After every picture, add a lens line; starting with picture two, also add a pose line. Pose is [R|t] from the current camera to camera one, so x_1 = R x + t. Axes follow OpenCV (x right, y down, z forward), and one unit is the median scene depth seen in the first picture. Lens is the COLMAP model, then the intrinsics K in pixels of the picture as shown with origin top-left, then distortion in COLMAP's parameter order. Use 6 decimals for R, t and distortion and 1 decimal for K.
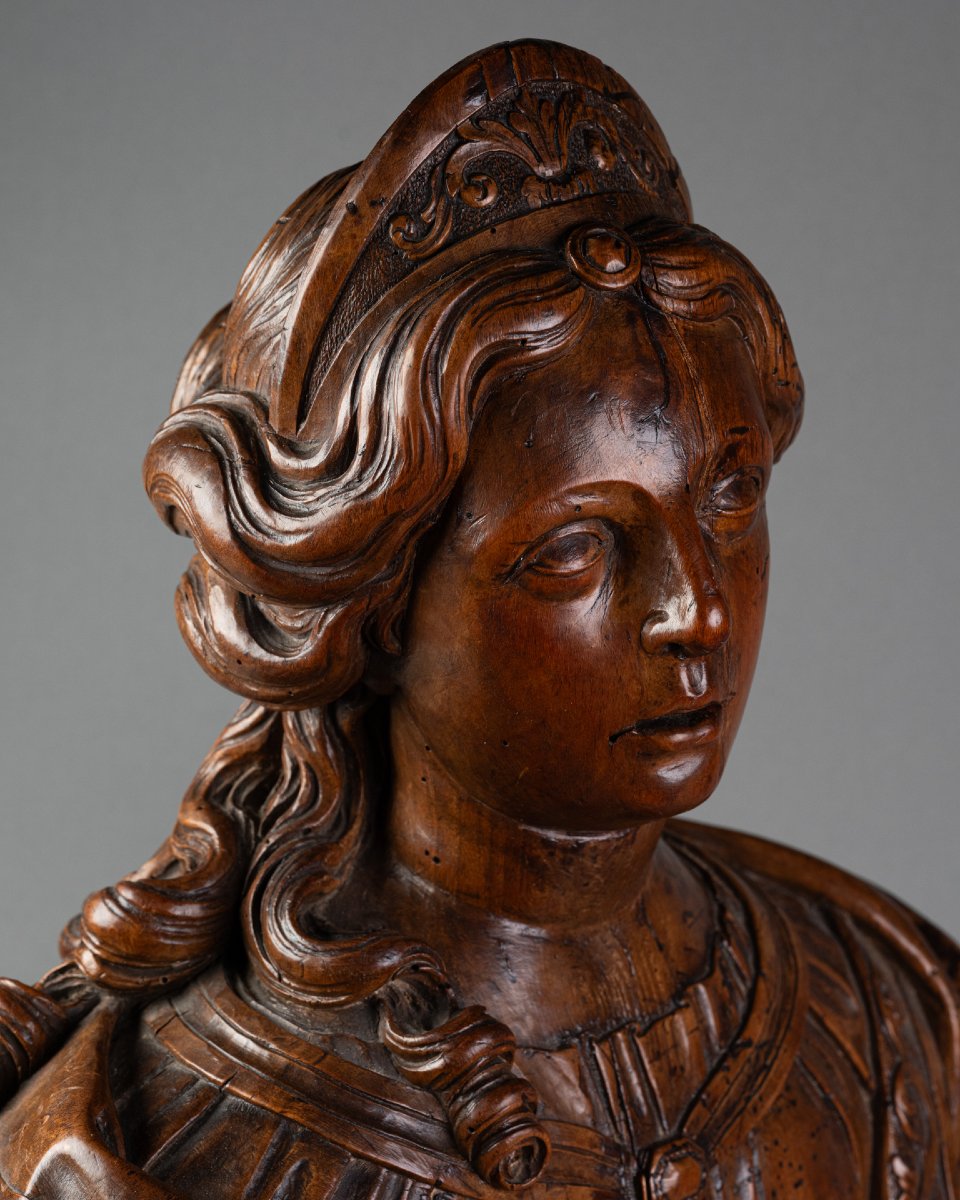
lens RADIAL K [[3832.0, 0, 480.0], [0, 3832.0, 600.0], [0, 0, 1]] dist [0.125333, 1.194898]
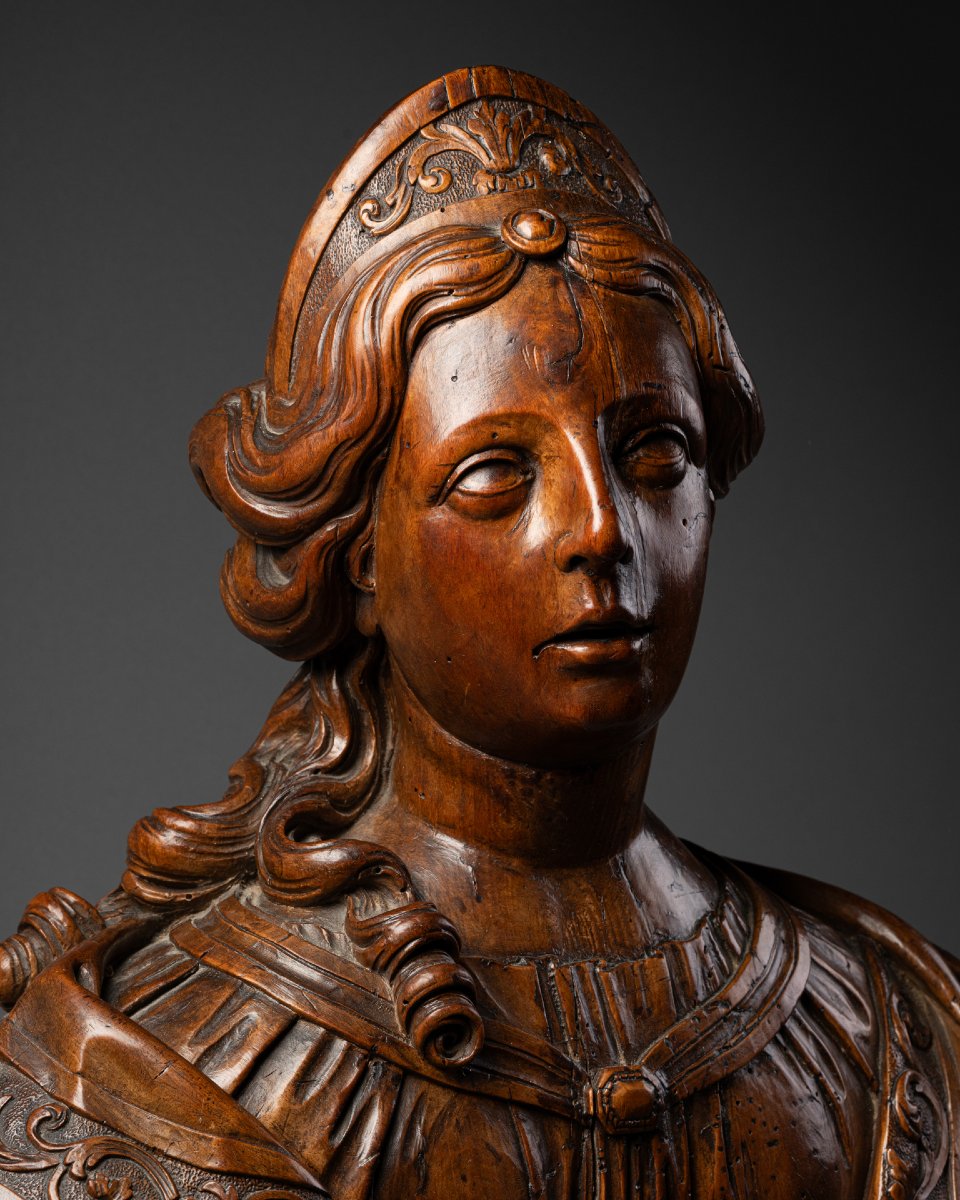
lens RADIAL K [[3832.0, 0, 480.0], [0, 3832.0, 600.0], [0, 0, 1]] dist [0.125333, 1.194898]
pose [[0.970682, 0.009233, -0.240189, 0.291666], [-0.059228, 0.977639, -0.201778, 0.251742], [0.232955, 0.210089, 0.949524, -0.087990]]
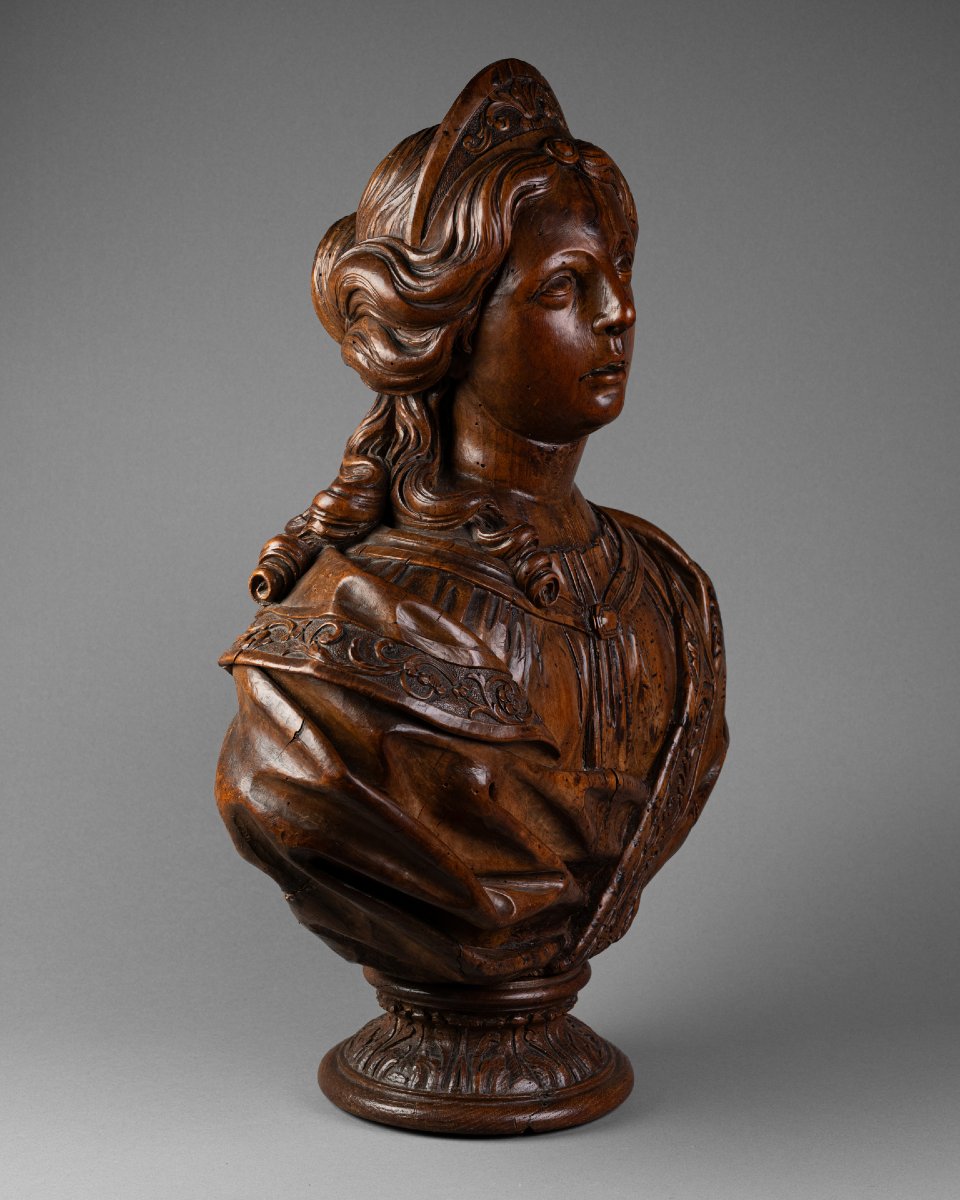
lens RADIAL K [[3613.9, 0, 480.0], [0, 3613.9, 600.0], [0, 0, 1]] dist [0.045639, 0.950736]
pose [[0.974652, -0.063252, 0.214598, -0.453384], [0.093226, 0.986781, -0.132561, 0.414289], [-0.203377, 0.149207, 0.967665, -0.895242]]
